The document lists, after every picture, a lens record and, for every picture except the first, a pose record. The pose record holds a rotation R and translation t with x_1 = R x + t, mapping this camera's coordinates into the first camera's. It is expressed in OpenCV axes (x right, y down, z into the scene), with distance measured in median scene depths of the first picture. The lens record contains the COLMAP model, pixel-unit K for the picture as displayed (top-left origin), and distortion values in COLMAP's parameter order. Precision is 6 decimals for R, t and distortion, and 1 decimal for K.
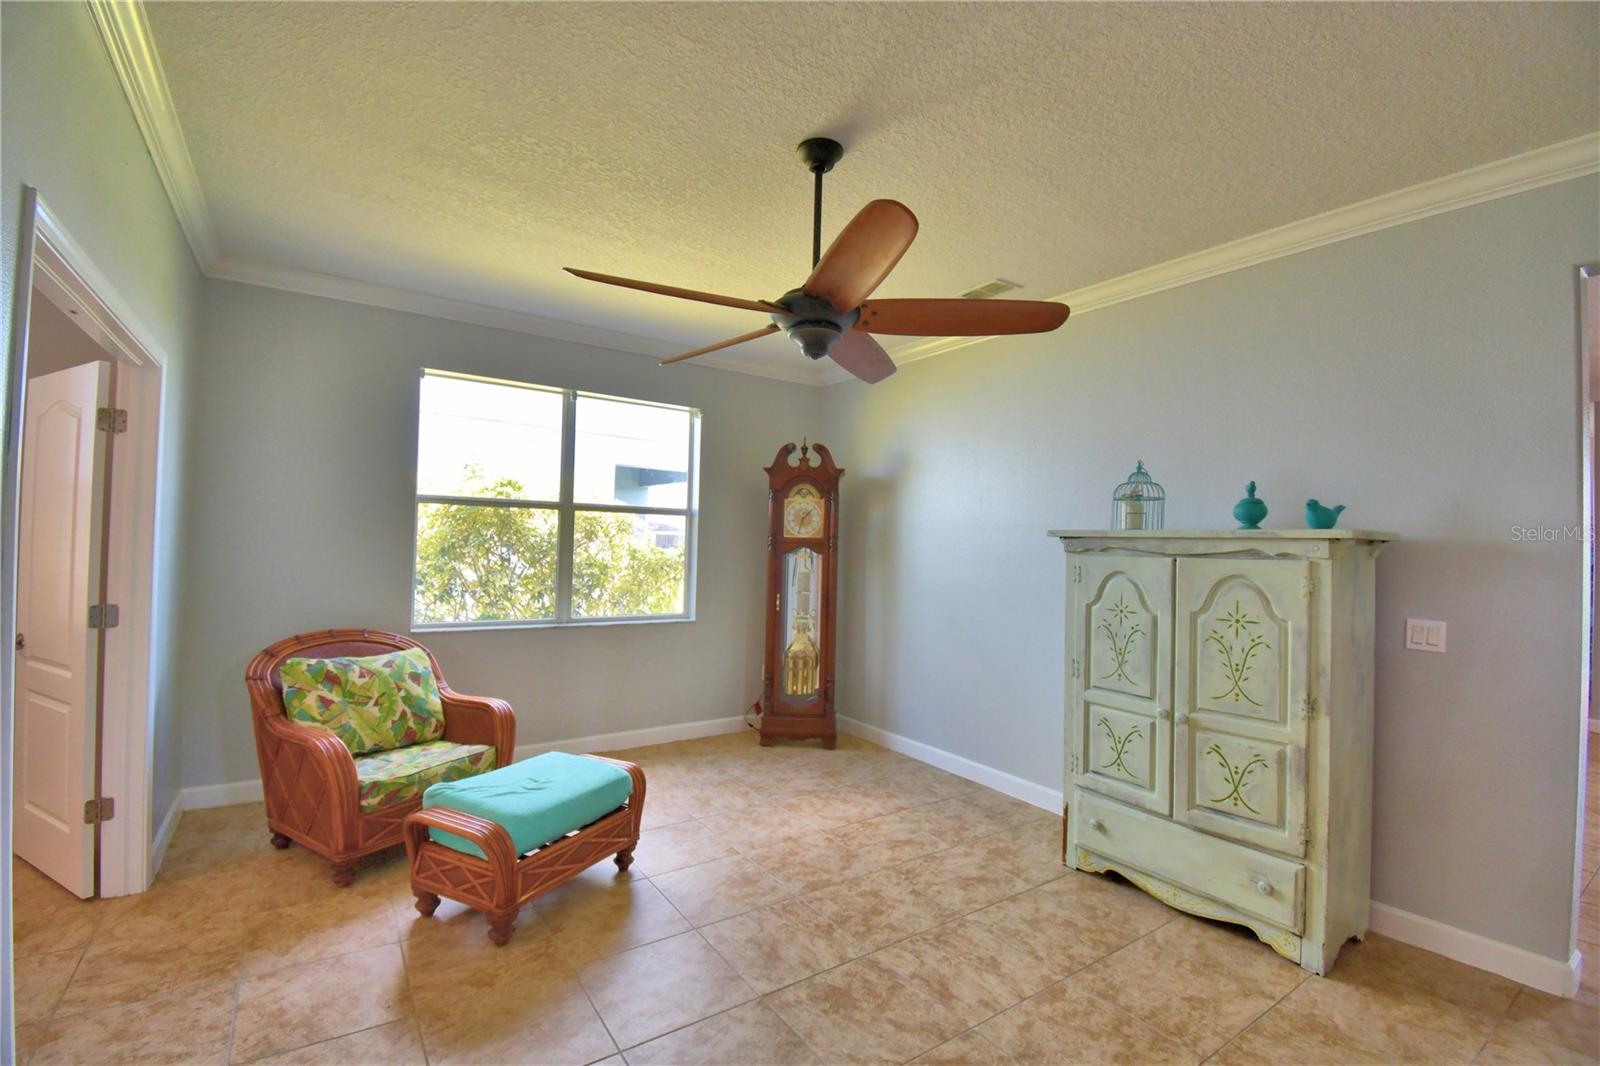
lens RADIAL K [[709.6, 0, 803.9], [0, 709.6, 536.3], [0, 0, 1]] dist [0.004081, -0.011512]
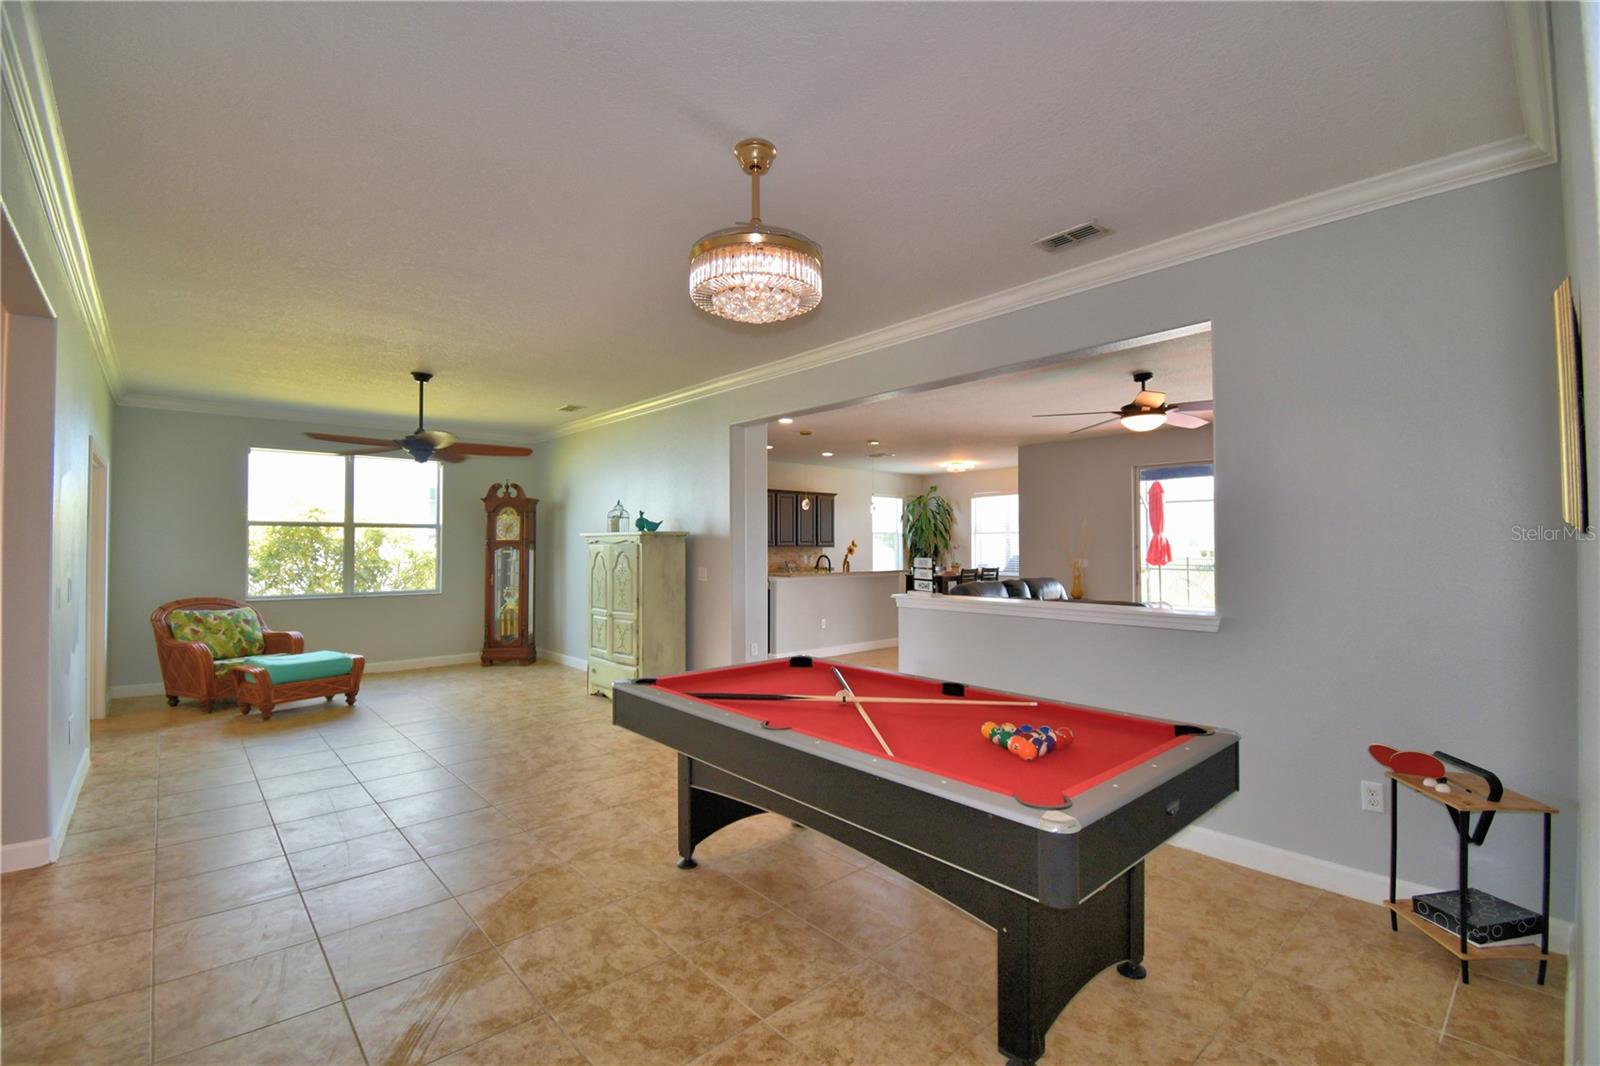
lens RADIAL K [[709.6, 0, 802.7], [0, 709.6, 532.1], [0, 0, 1]] dist [0.004081, -0.011512]
pose [[0.991143, -0.026119, 0.130203, 0.542712], [0.026858, 0.999632, -0.003918, 0.009519], [-0.130053, 0.007380, 0.991480, -0.846910]]
